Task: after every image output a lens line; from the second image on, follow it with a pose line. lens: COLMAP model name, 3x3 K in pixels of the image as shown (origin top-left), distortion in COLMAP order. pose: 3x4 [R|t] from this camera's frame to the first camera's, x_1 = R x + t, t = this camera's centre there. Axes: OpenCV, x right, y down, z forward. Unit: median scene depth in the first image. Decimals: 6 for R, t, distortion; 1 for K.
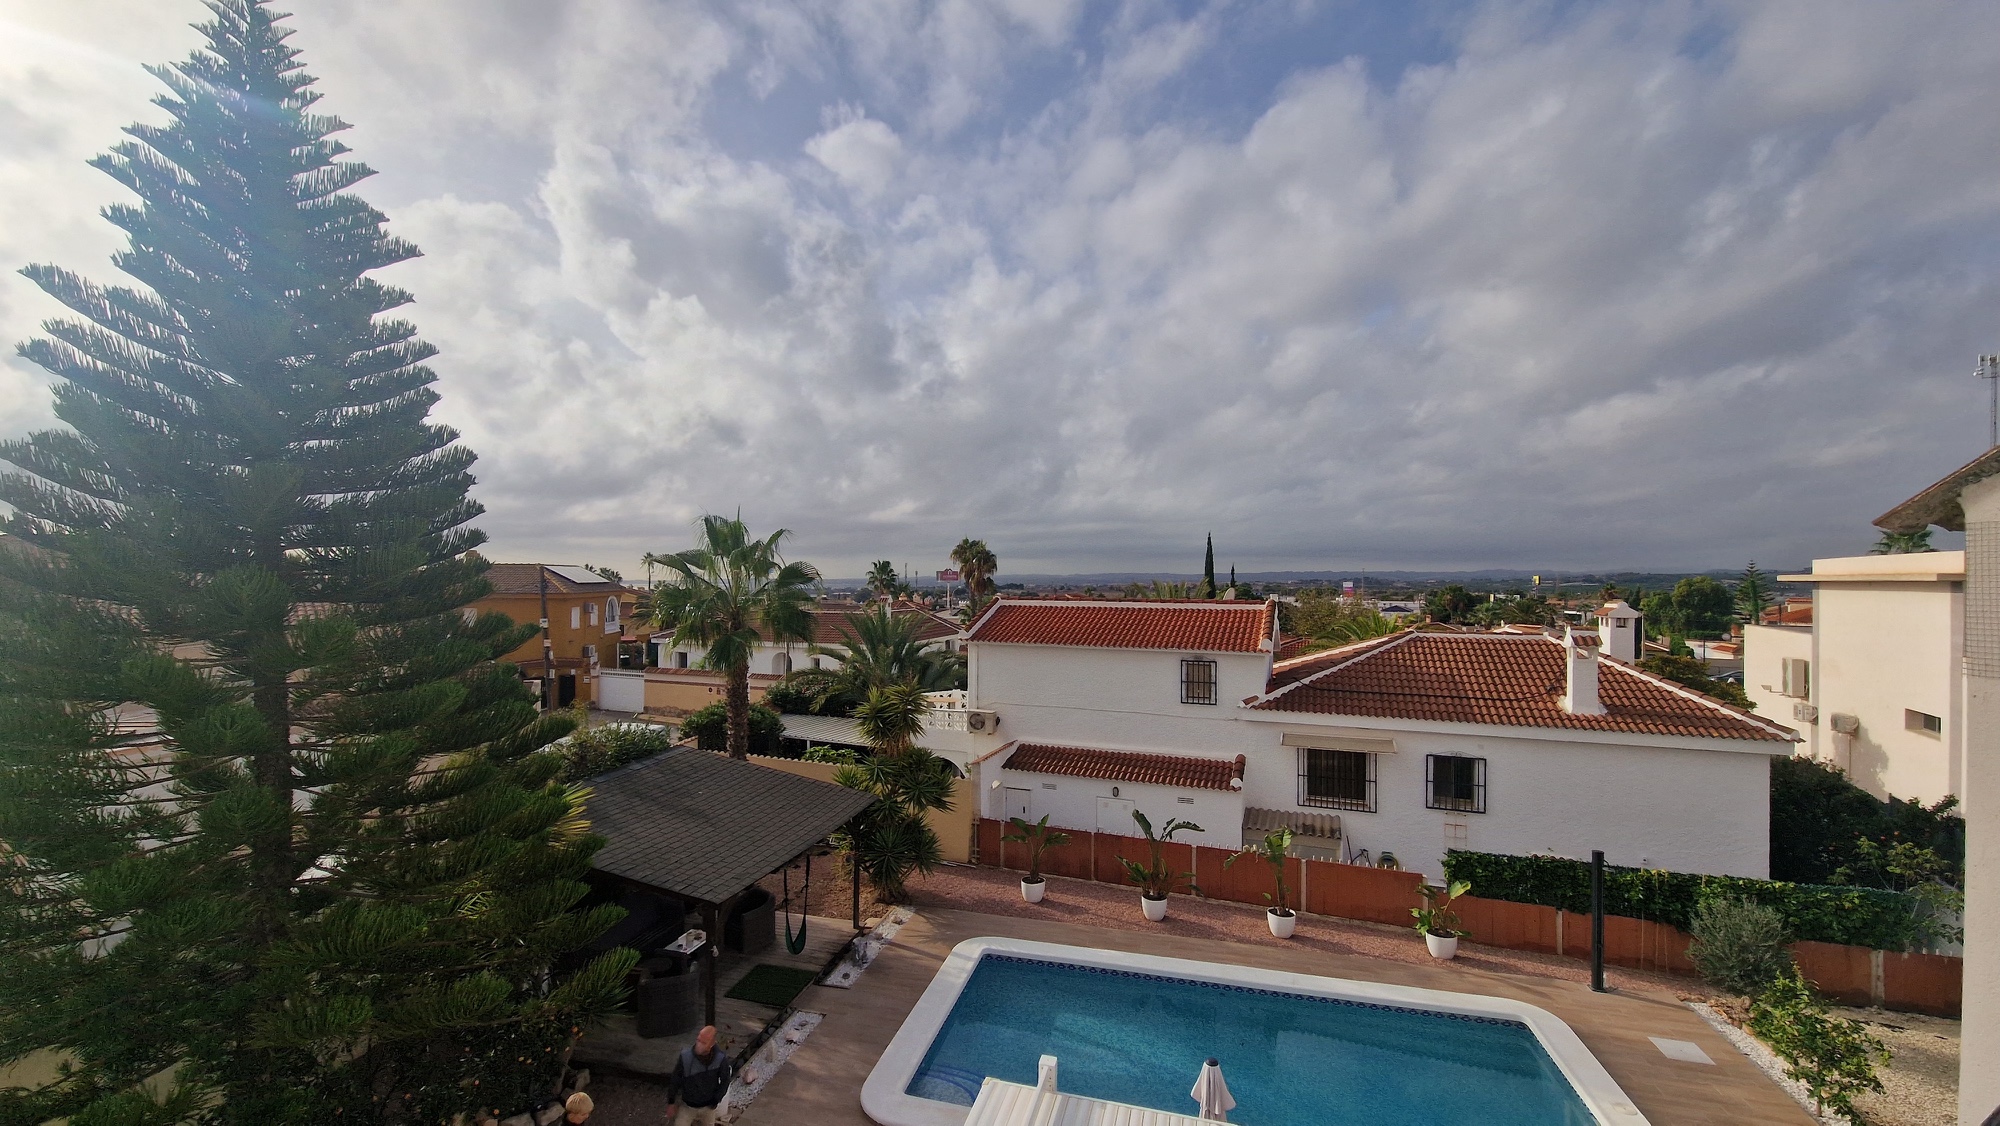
lens RADIAL K [[819.9, 0, 998.7], [0, 819.9, 567.8], [0, 0, 1]] dist [0.001470, -0.000281]
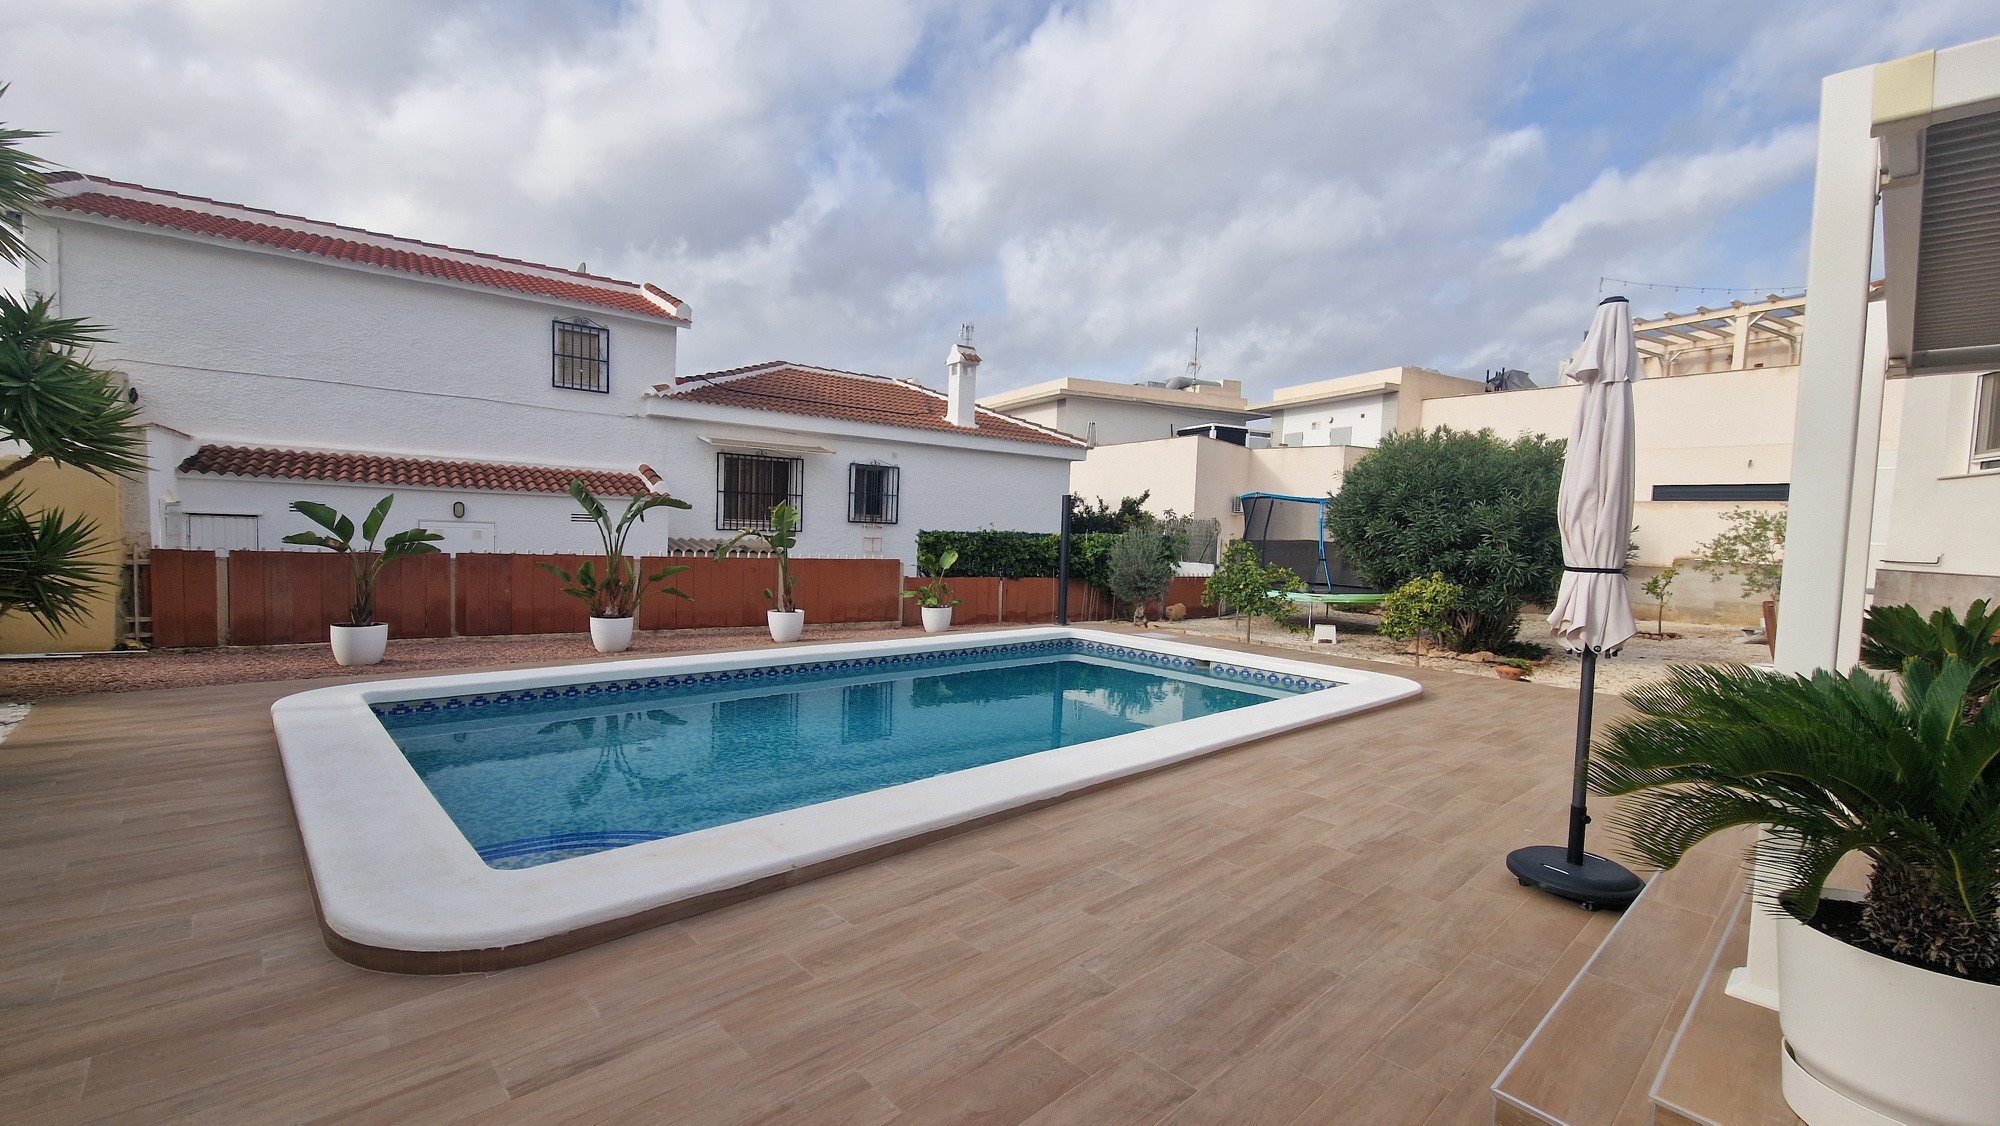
lens RADIAL K [[819.9, 0, 995.8], [0, 819.9, 549.4], [0, 0, 1]] dist [0.001470, -0.000281]
pose [[0.543087, -0.024339, 0.839323, -0.102494], [-0.035823, 0.997998, 0.052120, 0.182365], [-0.838912, -0.058373, 0.541128, 0.250879]]
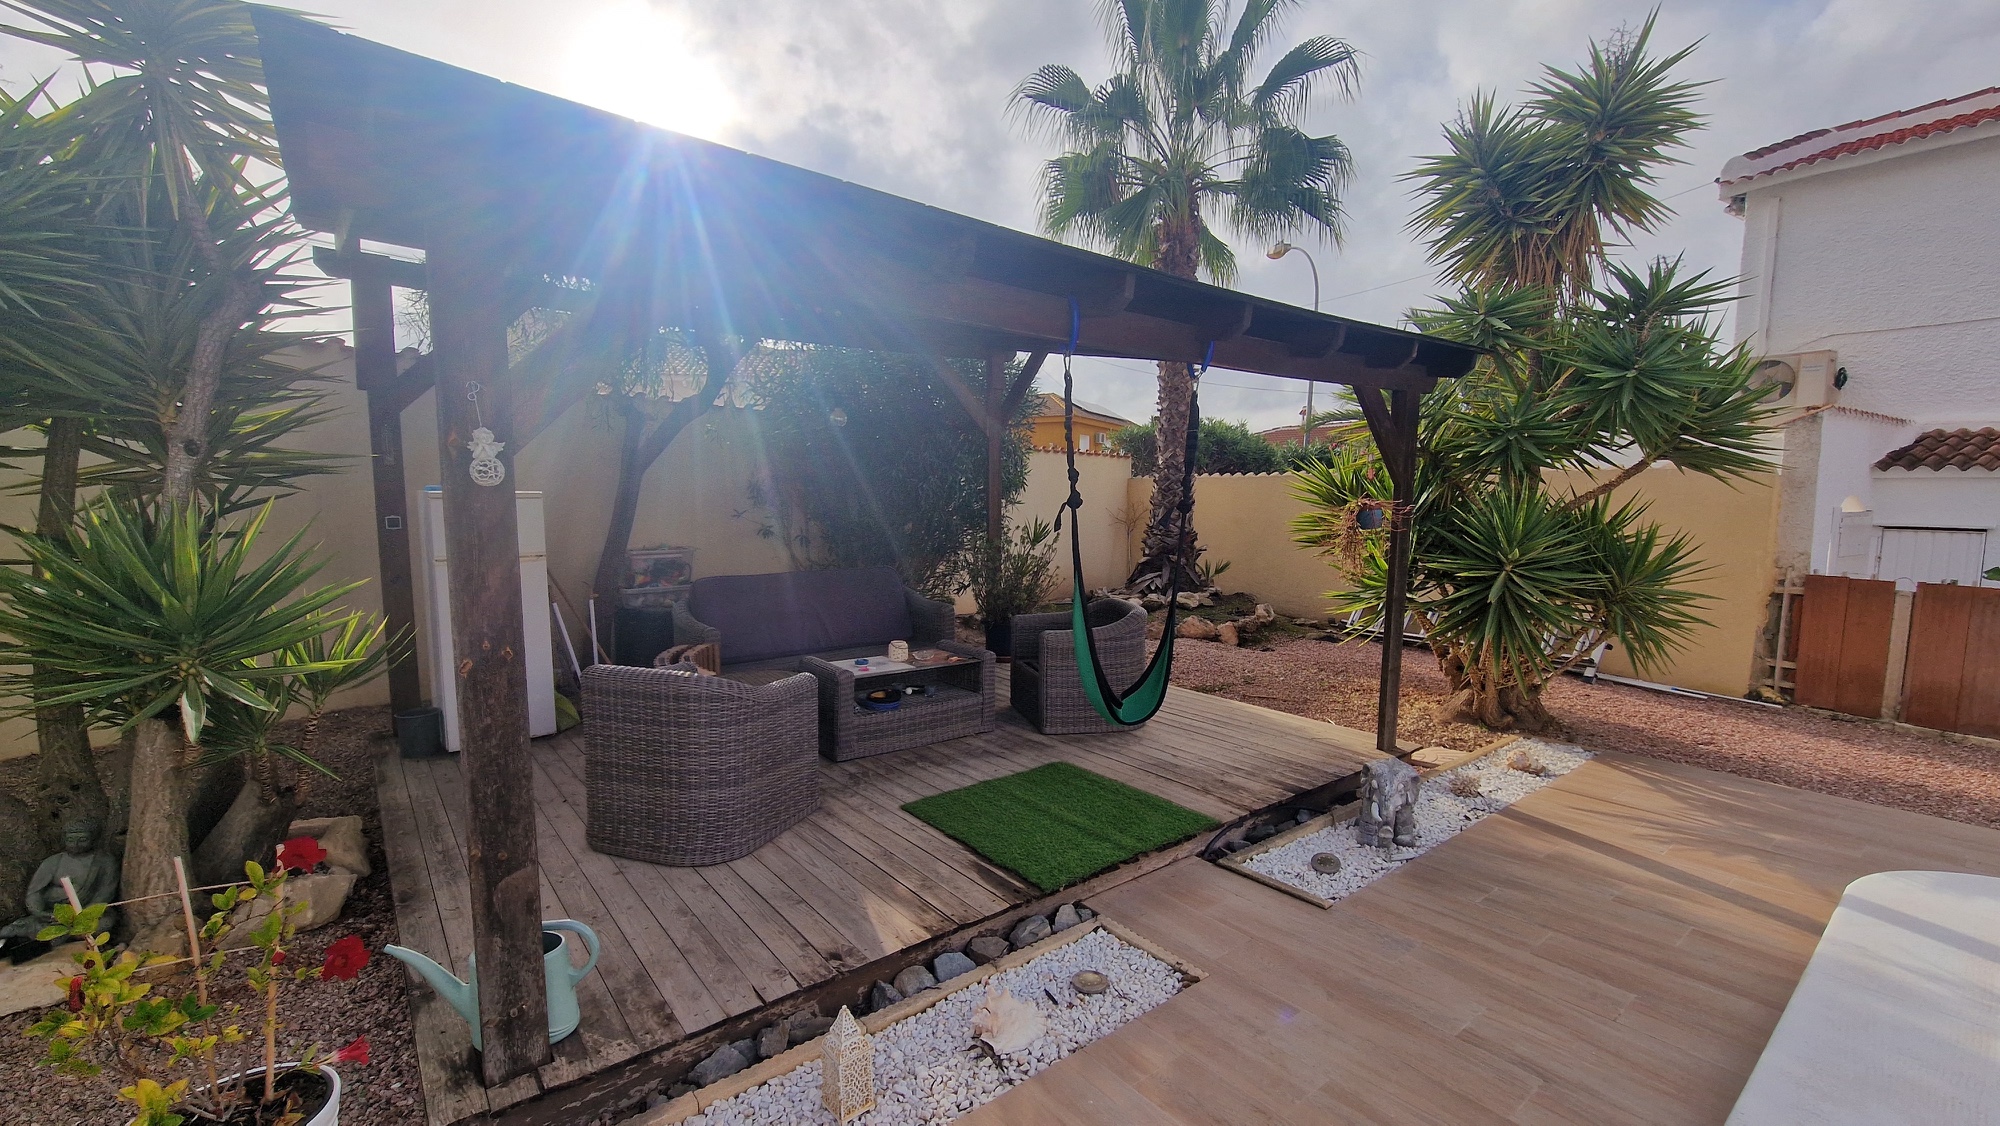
lens RADIAL K [[819.9, 0, 995.5], [0, 819.9, 595.2], [0, 0, 1]] dist [0.001470, -0.000281]
pose [[0.786654, 0.055762, -0.614870, -0.053818], [0.018842, 0.993281, 0.114186, 0.184357], [0.617106, -0.101410, 0.780318, 0.357529]]
